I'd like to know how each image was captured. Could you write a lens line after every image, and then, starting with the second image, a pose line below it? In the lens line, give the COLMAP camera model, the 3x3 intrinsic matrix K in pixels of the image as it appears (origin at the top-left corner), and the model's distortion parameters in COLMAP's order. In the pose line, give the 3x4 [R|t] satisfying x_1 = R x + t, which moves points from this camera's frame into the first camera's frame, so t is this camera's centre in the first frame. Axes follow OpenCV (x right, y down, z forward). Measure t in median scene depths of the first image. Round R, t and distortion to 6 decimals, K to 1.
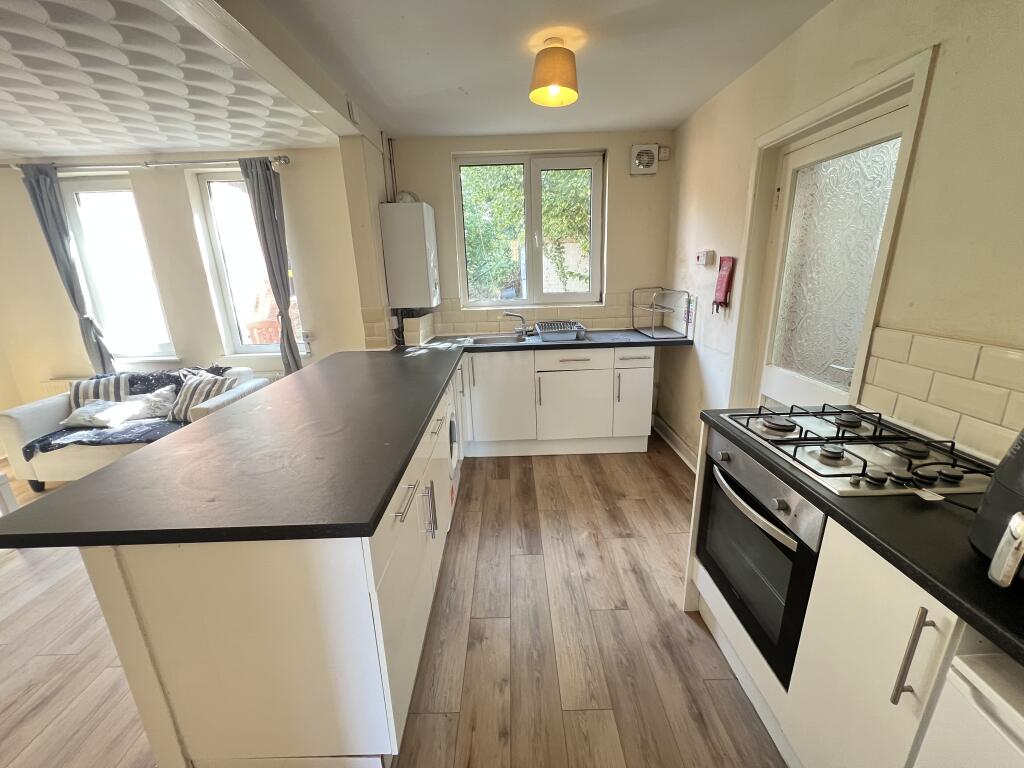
lens RADIAL K [[409.6, 0, 508.4], [0, 409.6, 381.1], [0, 0, 1]] dist [-0.000463, 0.000554]
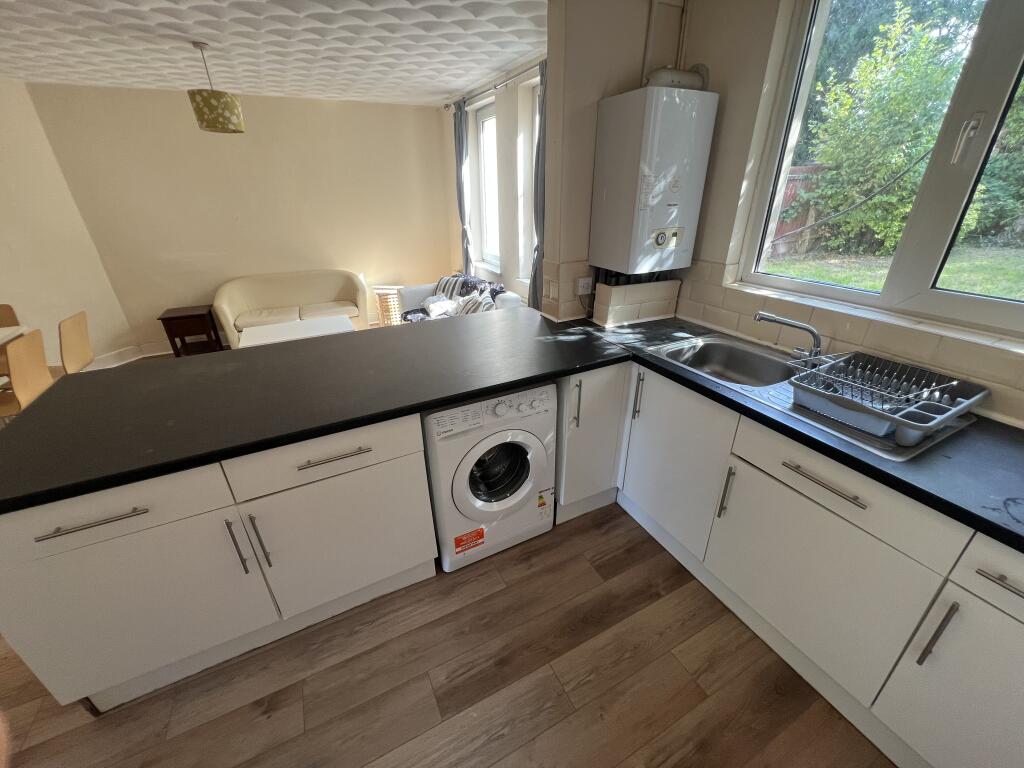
lens RADIAL K [[409.6, 0, 514.8], [0, 409.6, 380.6], [0, 0, 1]] dist [-0.000463, 0.000554]
pose [[0.453188, 0.405229, -0.793984, 0.293966], [-0.239958, 0.913280, 0.329151, -0.195258], [0.858511, 0.041356, 0.511126, 0.534462]]
